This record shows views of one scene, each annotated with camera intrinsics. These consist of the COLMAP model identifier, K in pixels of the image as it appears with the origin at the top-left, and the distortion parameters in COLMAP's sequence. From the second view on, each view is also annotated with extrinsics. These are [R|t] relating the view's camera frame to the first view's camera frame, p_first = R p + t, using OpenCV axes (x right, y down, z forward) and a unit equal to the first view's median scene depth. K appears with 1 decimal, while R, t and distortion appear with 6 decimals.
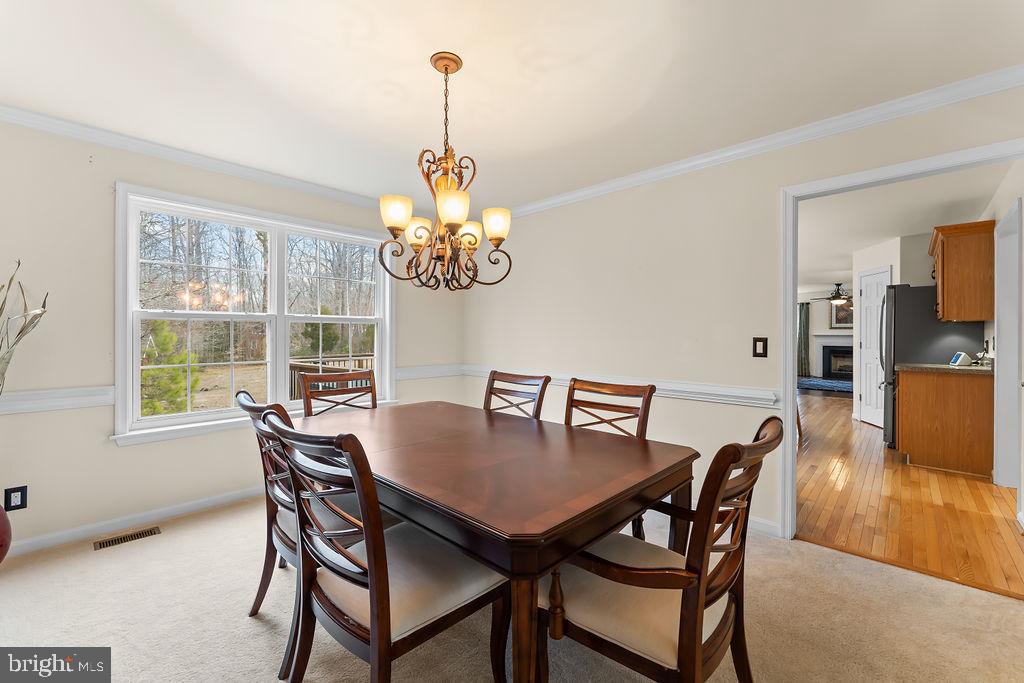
lens RADIAL K [[414.7, 0, 513.3], [0, 414.7, 335.3], [0, 0, 1]] dist [-0.008494, -0.000257]
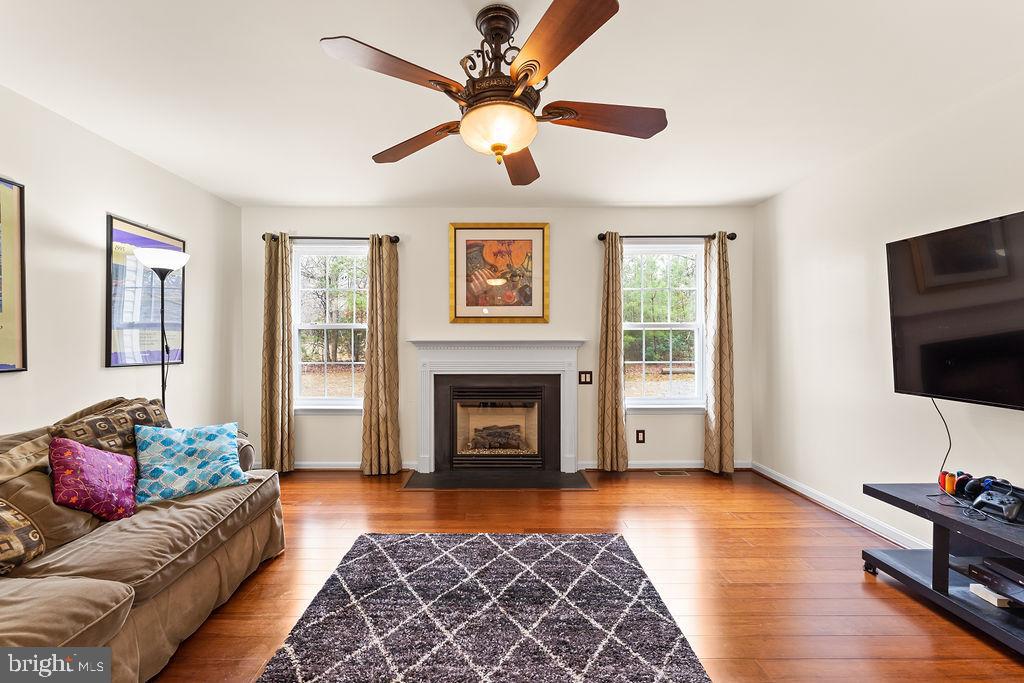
lens RADIAL K [[414.7, 0, 494.4], [0, 414.7, 349.4], [0, 0, 1]] dist [-0.008494, -0.000257]
pose [[0.720132, -0.018139, 0.693600, 0.570724], [0.005361, 0.999774, 0.020580, -0.000626], [-0.693816, -0.011102, 0.720067, 0.748953]]
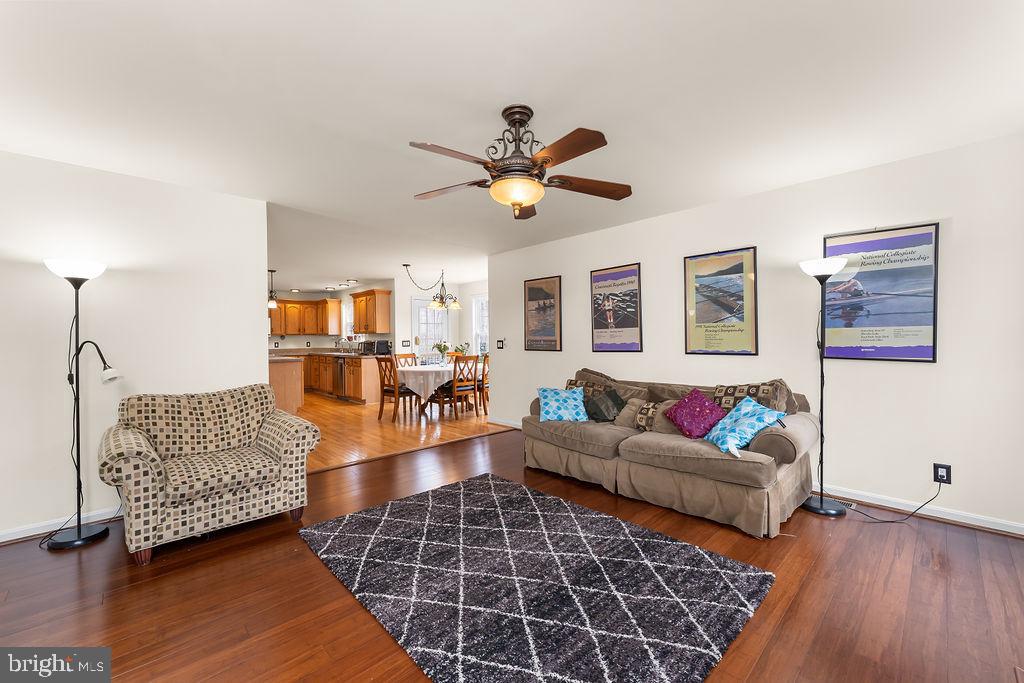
lens RADIAL K [[414.7, 0, 513.5], [0, 414.7, 340.1], [0, 0, 1]] dist [-0.008494, -0.000257]
pose [[-0.037076, 0.004244, -0.999303, 0.850987], [0.005616, 0.999976, 0.004038, -0.002025], [0.999297, -0.005462, -0.037099, 0.848240]]
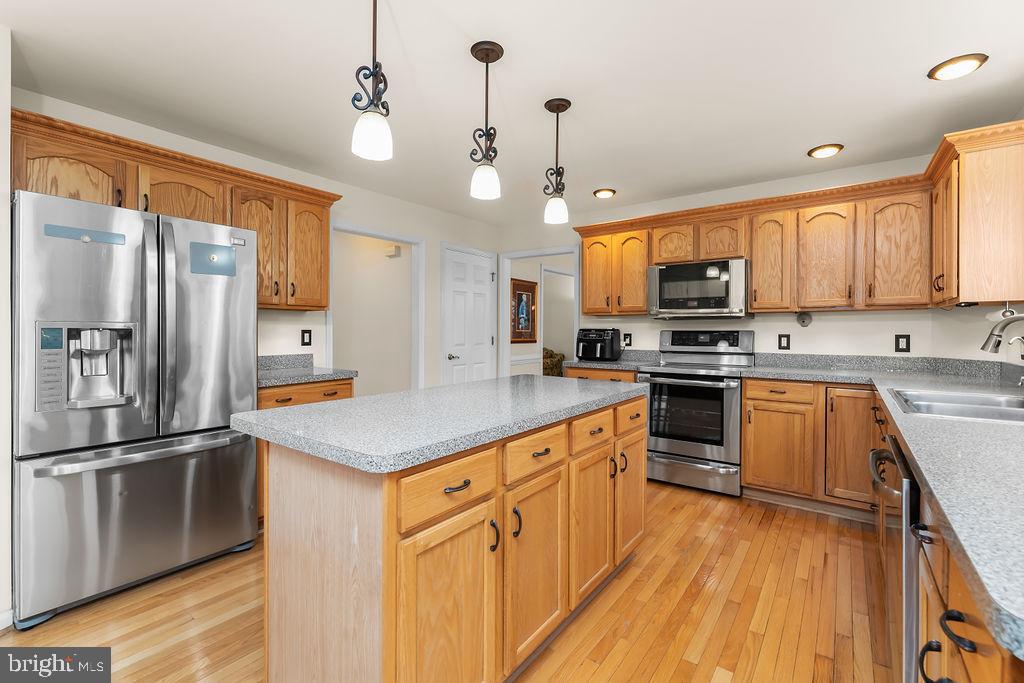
lens RADIAL K [[433.8, 0, 525.2], [0, 433.8, 334.7], [0, 0, 1]] dist [-0.023010, 0.000000]
pose [[-0.990696, -0.003285, -0.136054, 0.247436], [-0.004947, 0.999917, 0.011881, 0.001195], [0.136003, 0.012444, -0.990630, 0.602655]]
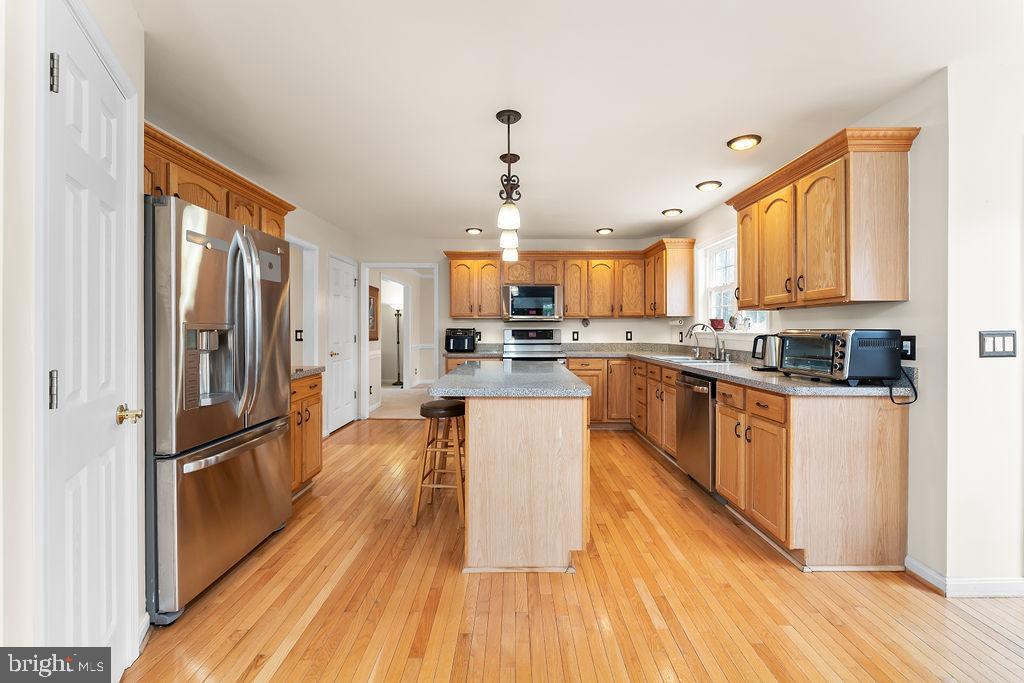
lens RADIAL K [[414.7, 0, 522.1], [0, 414.7, 333.1], [0, 0, 1]] dist [-0.008494, -0.000257]
pose [[-0.706486, 0.005175, -0.707708, 0.410555], [-0.003504, 0.999935, 0.010810, 0.000393], [0.707718, 0.010117, -0.706423, 0.627930]]
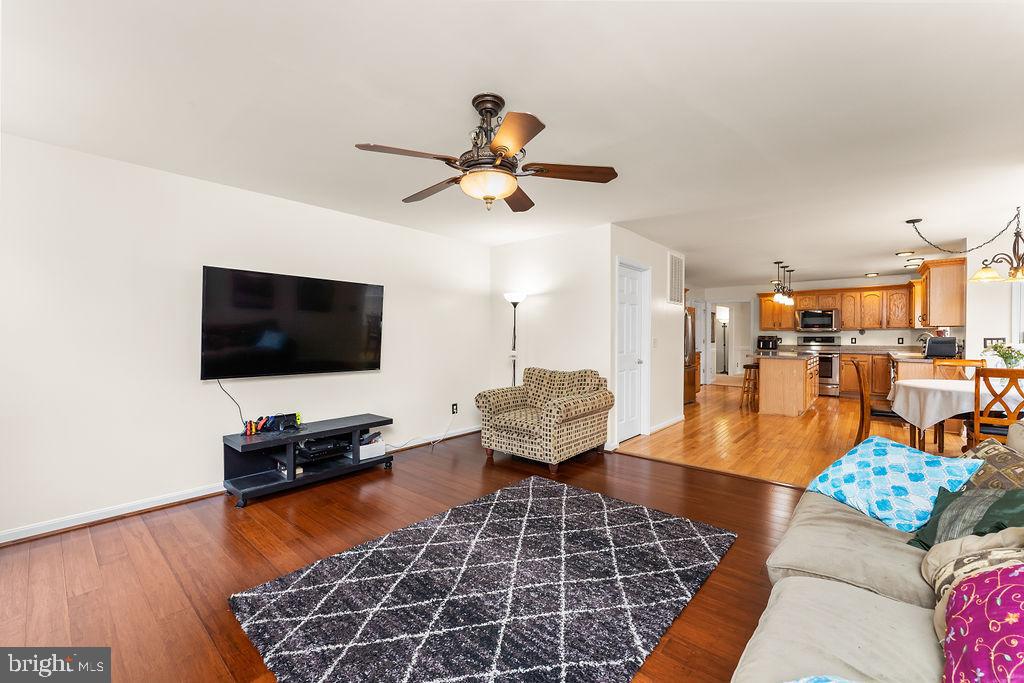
lens RADIAL K [[414.7, 0, 516.8], [0, 414.7, 339.8], [0, 0, 1]] dist [-0.008494, -0.000257]
pose [[-0.998451, 0.000871, -0.055625, 0.662062], [0.000037, 0.999888, 0.014985, -0.003722], [0.055632, 0.014959, -0.998339, 1.025218]]
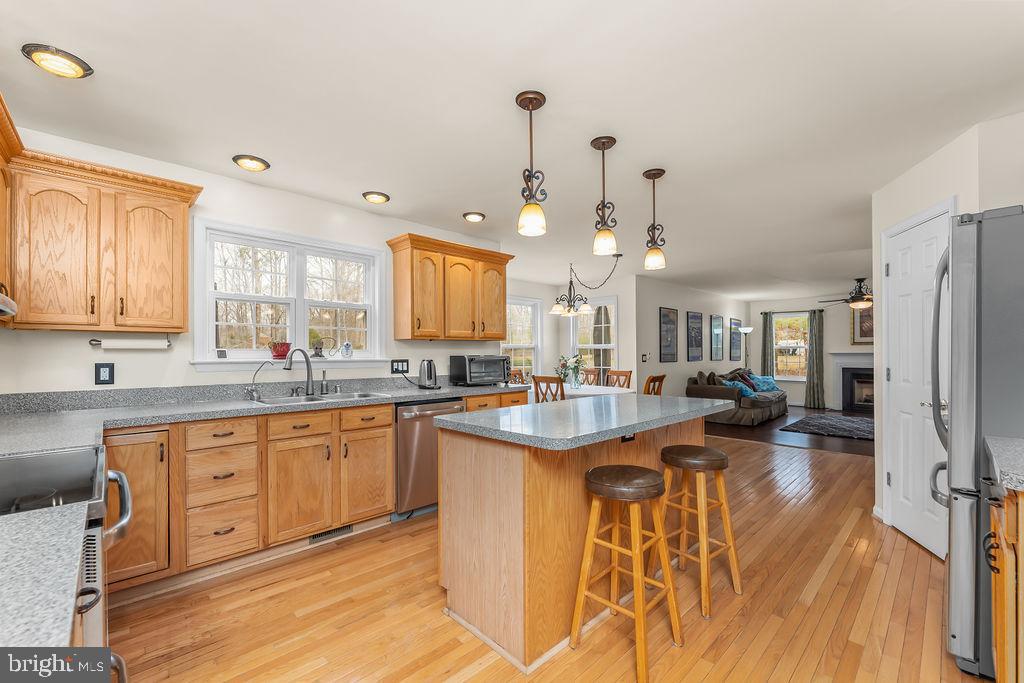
lens RADIAL K [[414.7, 0, 515.4], [0, 414.7, 350.7], [0, 0, 1]] dist [-0.008494, -0.000257]
pose [[0.998741, -0.005468, -0.049865, 0.207694], [0.004962, 0.999935, -0.010254, -0.000070], [0.049918, 0.009994, 0.998703, 0.239382]]
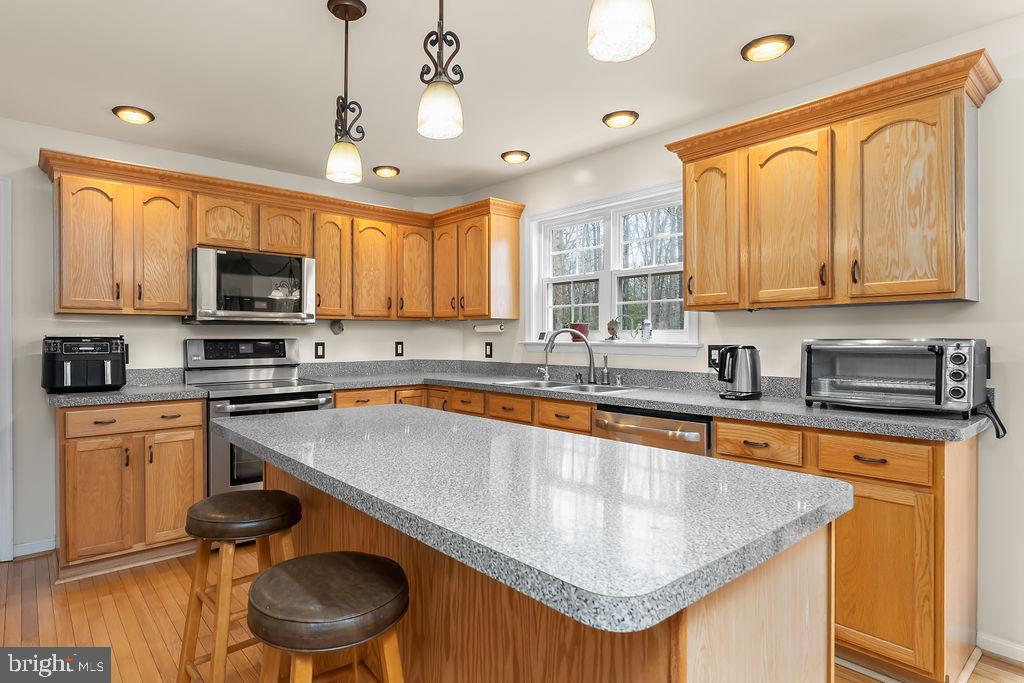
lens RADIAL K [[544.0, 0, 465.6], [0, 544.0, 340.7], [0, 0, 1]] dist [-0.005971, -0.000198]
pose [[-0.129660, 0.004234, -0.991549, 0.368812], [-0.003281, 0.999984, 0.004699, 0.000523], [0.991553, 0.003862, -0.129644, 0.475585]]
